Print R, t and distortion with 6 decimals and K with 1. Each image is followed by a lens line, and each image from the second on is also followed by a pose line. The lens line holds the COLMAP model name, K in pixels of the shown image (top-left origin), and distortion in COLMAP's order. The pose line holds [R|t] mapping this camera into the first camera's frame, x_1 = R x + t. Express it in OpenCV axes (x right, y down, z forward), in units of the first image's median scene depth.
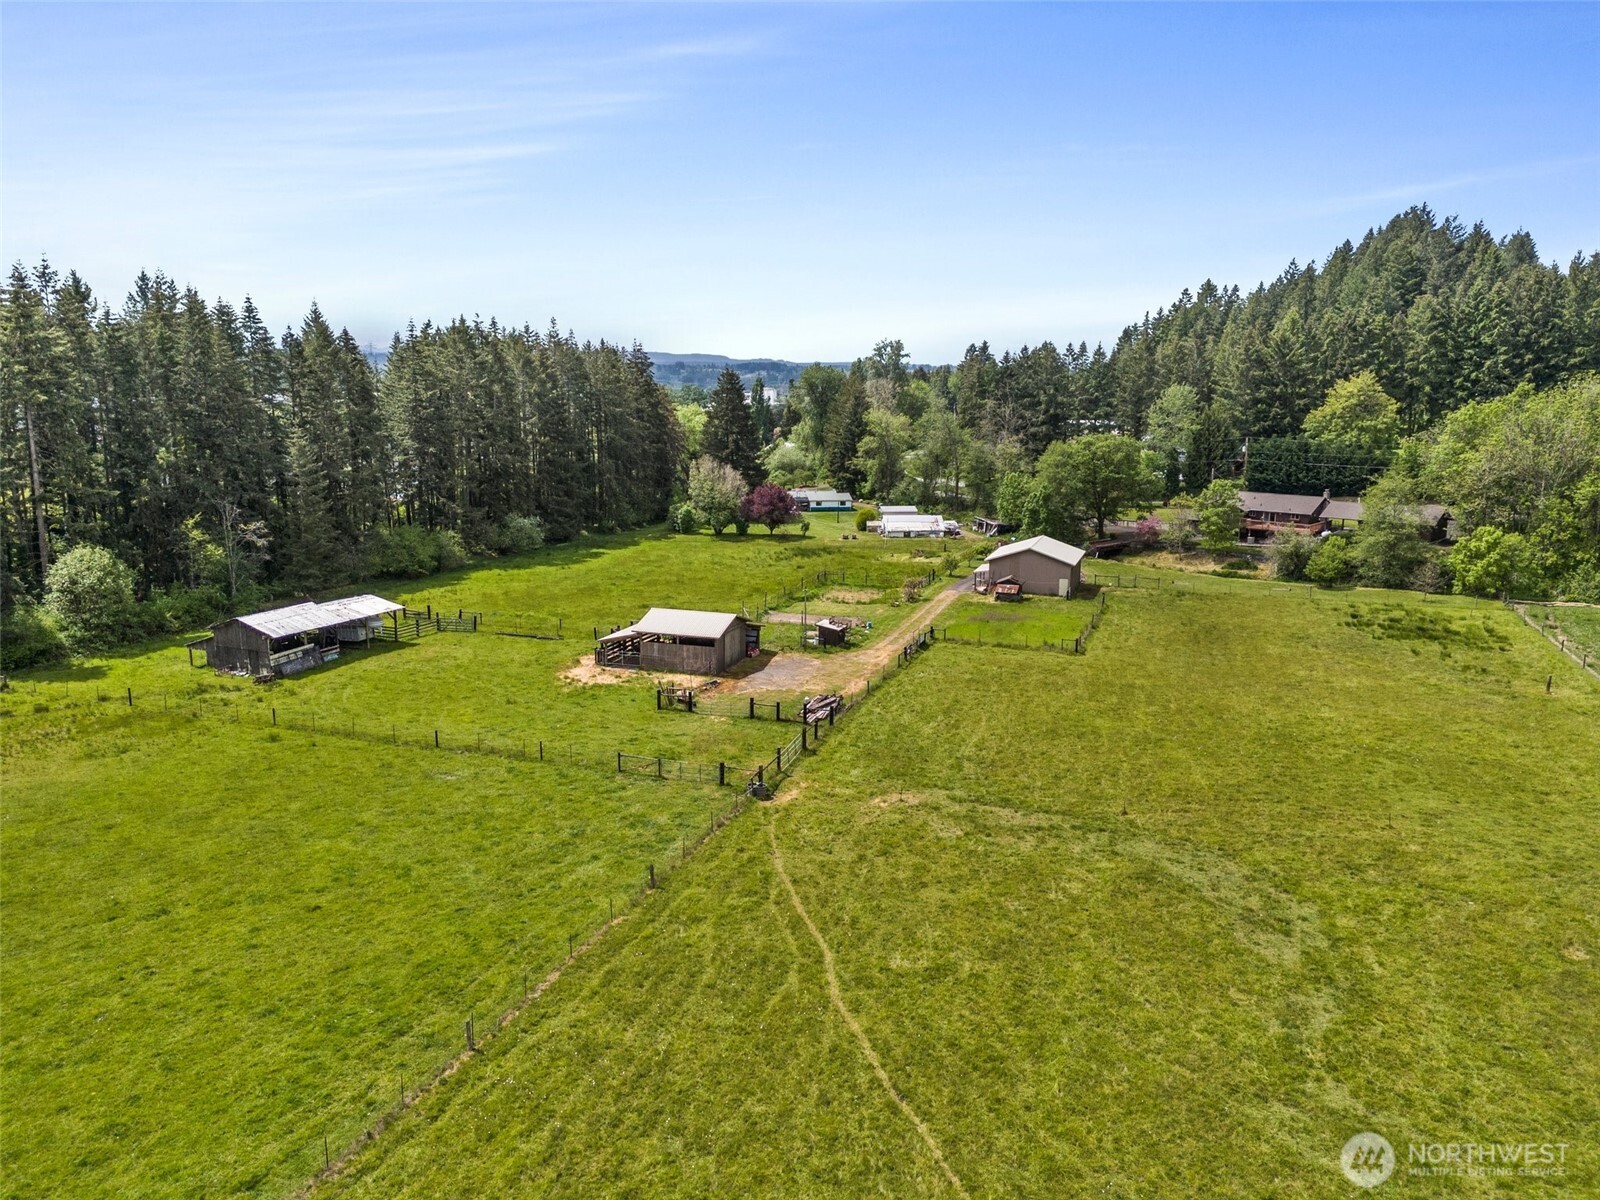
lens RADIAL K [[1170.1, 0, 800.0], [0, 1170.1, 600.0], [0, 0, 1]] dist [0.038426, -0.103366]
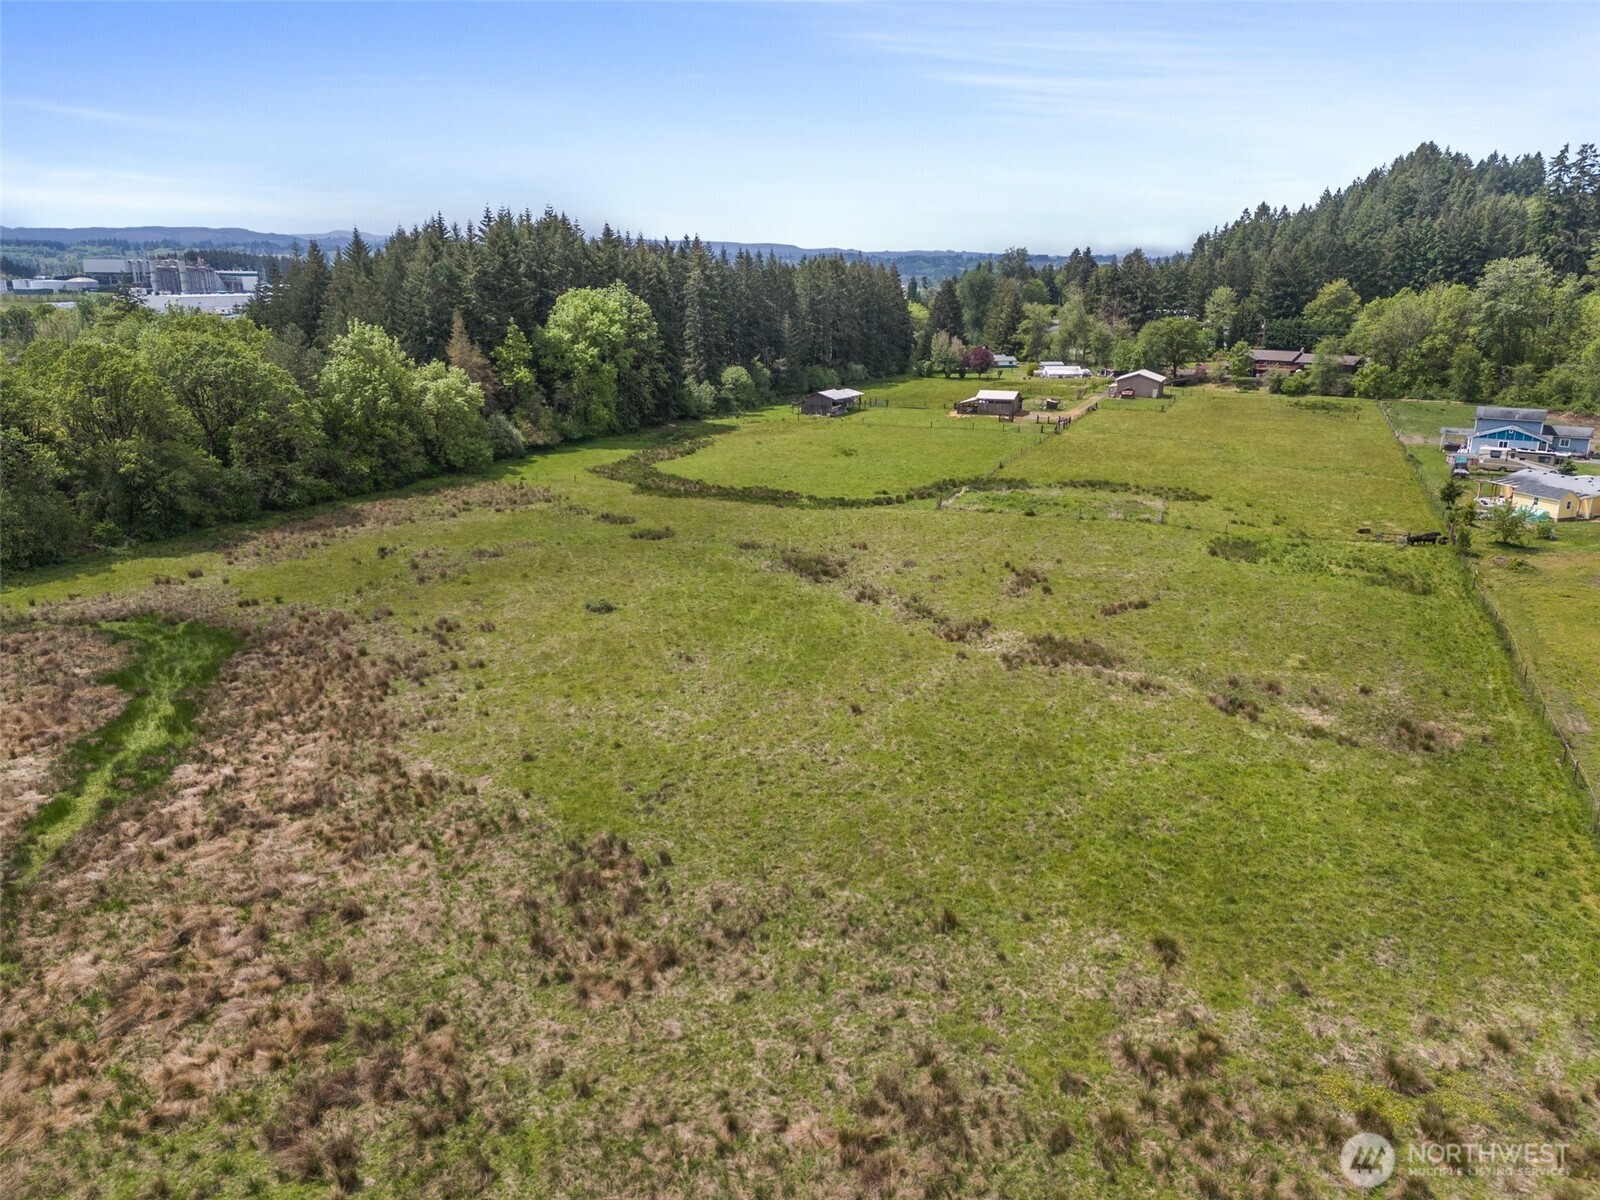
lens RADIAL K [[1170.1, 0, 800.0], [0, 1170.1, 600.0], [0, 0, 1]] dist [0.038426, -0.103366]
pose [[0.998370, 0.009384, -0.056296, -0.189101], [-0.004318, 0.995981, 0.089456, 0.117041], [0.056909, -0.089067, 0.994399, -0.760930]]
